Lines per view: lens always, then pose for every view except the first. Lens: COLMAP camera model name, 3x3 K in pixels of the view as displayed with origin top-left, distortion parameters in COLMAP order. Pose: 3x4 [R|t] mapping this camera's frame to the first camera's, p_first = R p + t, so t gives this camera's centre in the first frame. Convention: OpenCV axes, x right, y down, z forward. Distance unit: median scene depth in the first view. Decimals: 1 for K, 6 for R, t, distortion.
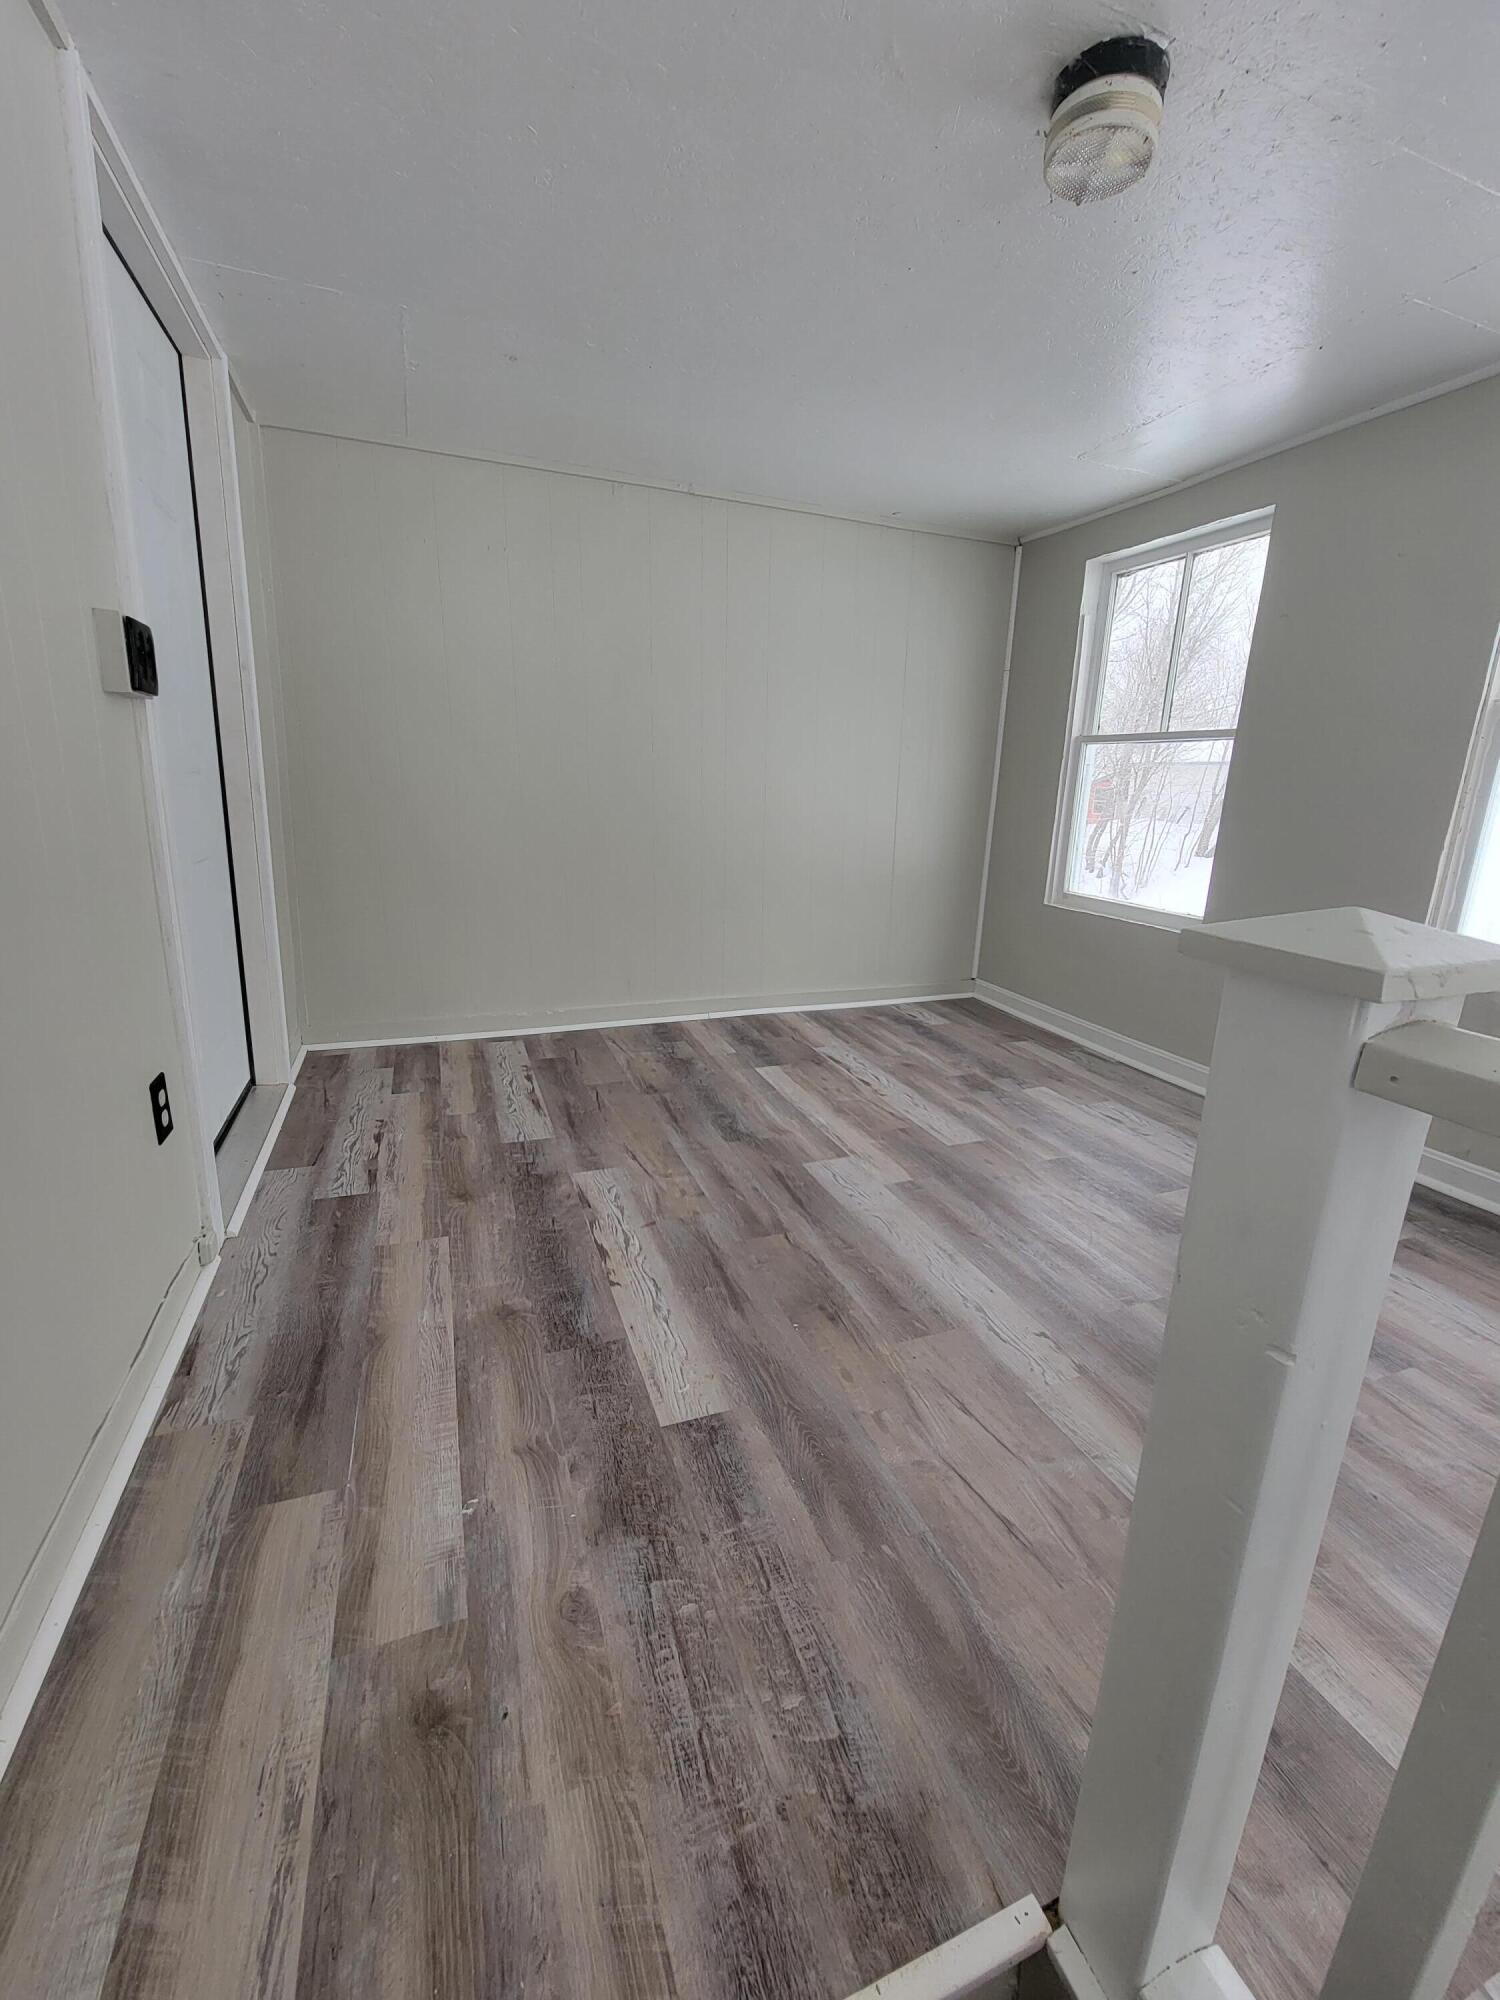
lens RADIAL K [[797.0, 0, 742.8], [0, 797.0, 1005.7], [0, 0, 1]] dist [-0.000625, -0.002024]
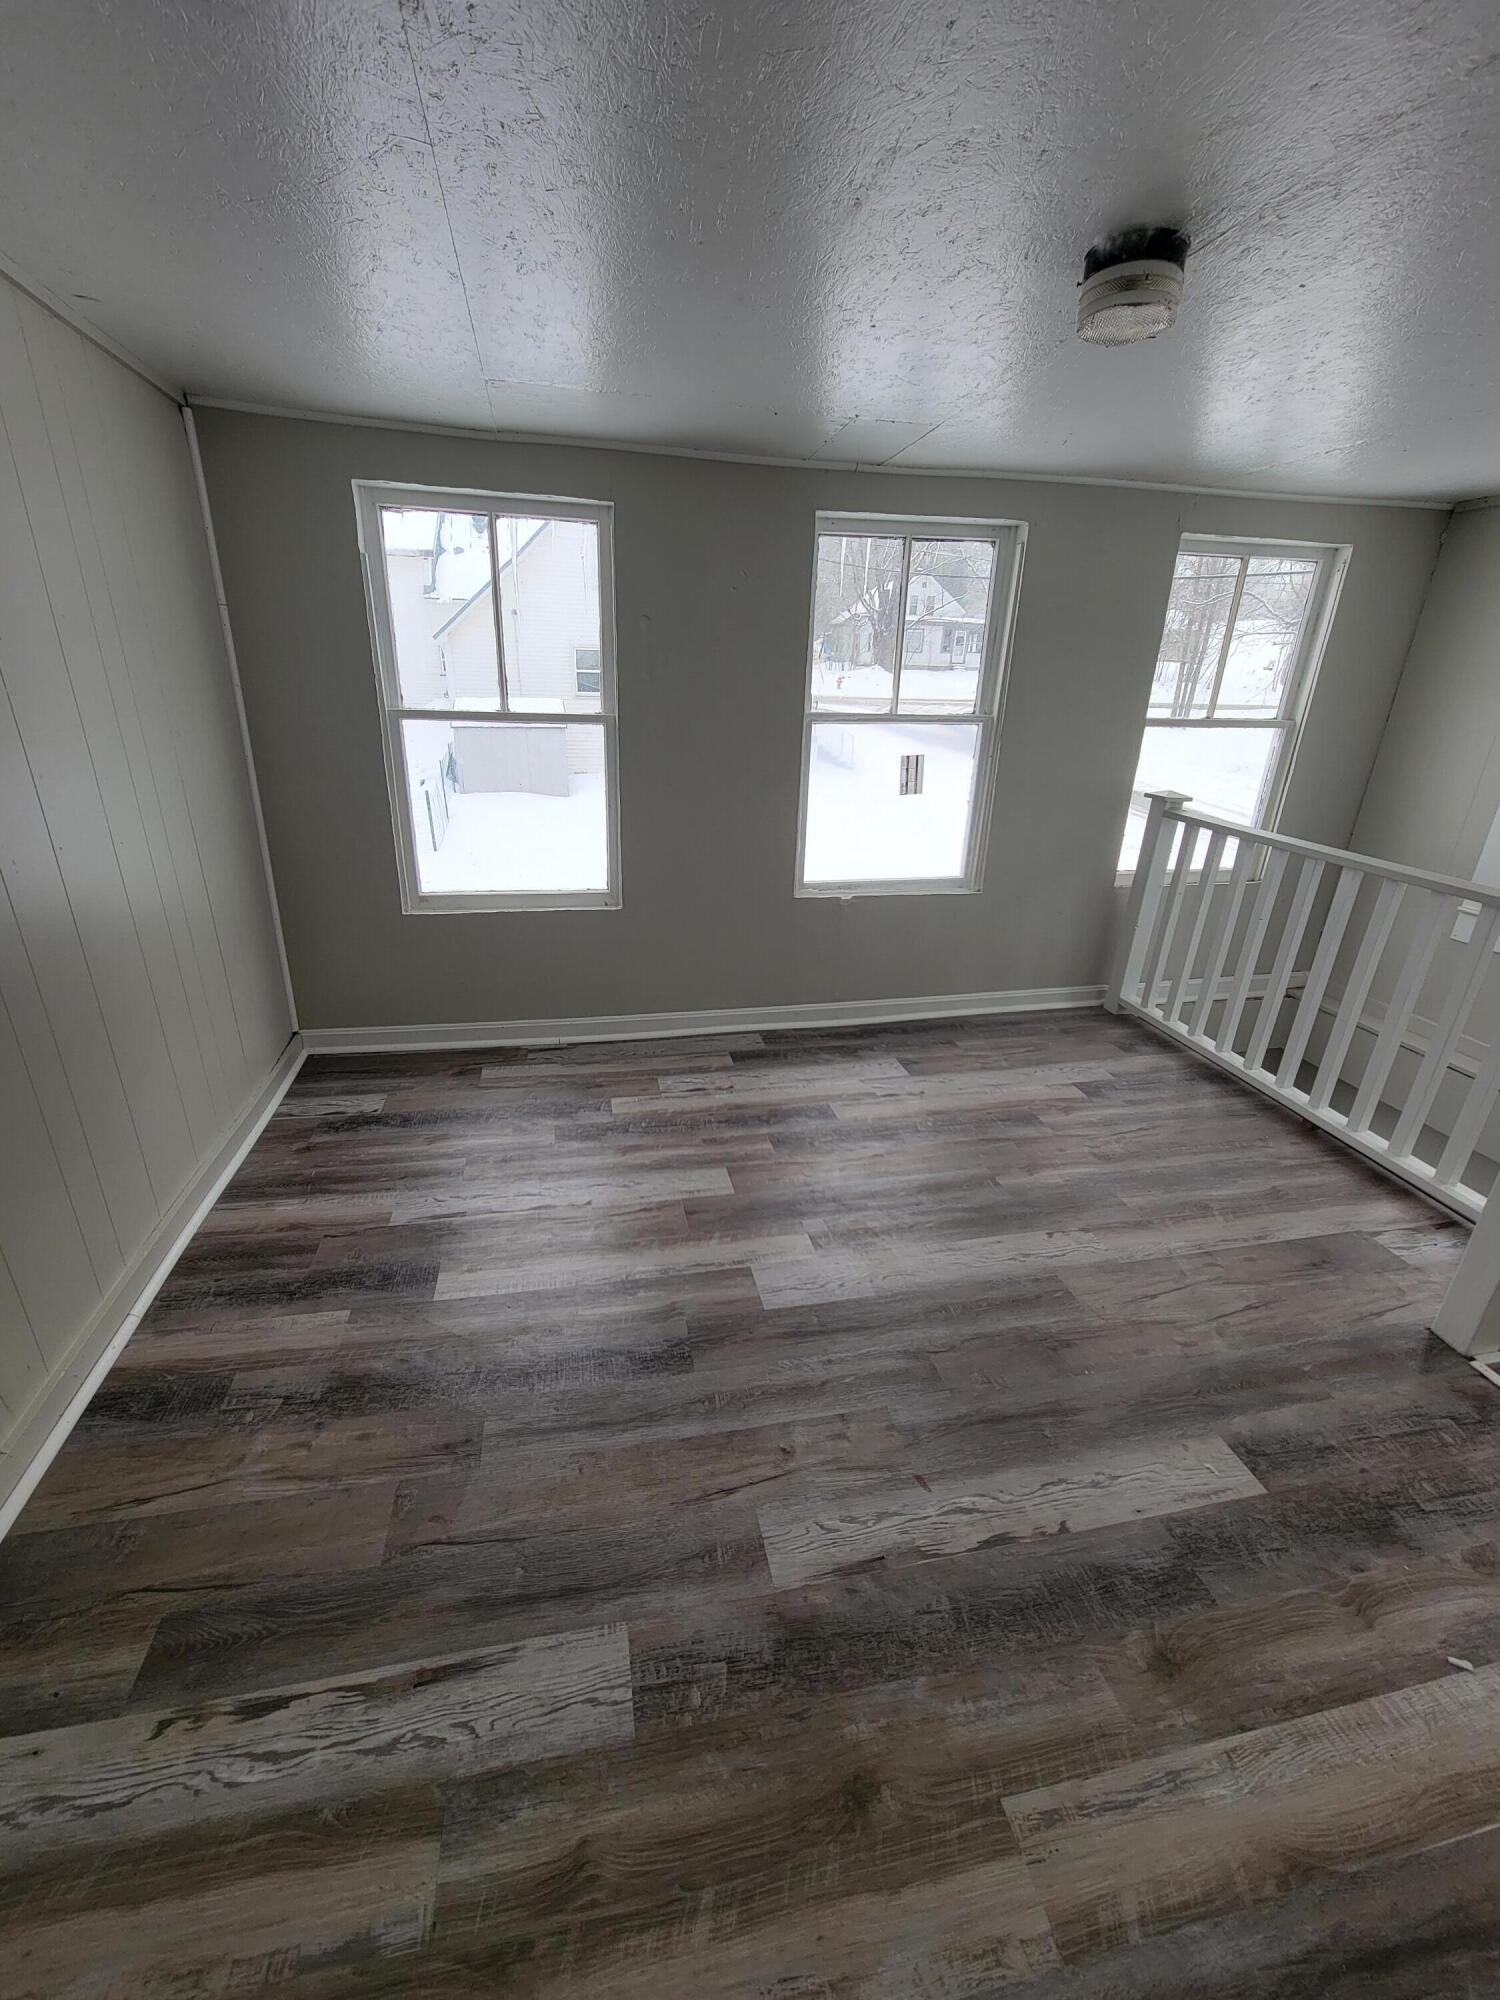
lens RADIAL K [[797.0, 0, 741.2], [0, 797.0, 1010.4], [0, 0, 1]] dist [-0.000625, -0.002024]
pose [[0.165837, -0.390151, 0.905693, -0.554368], [0.245269, 0.905870, 0.345316, -0.373616], [-0.955165, 0.164873, 0.245919, 0.749923]]
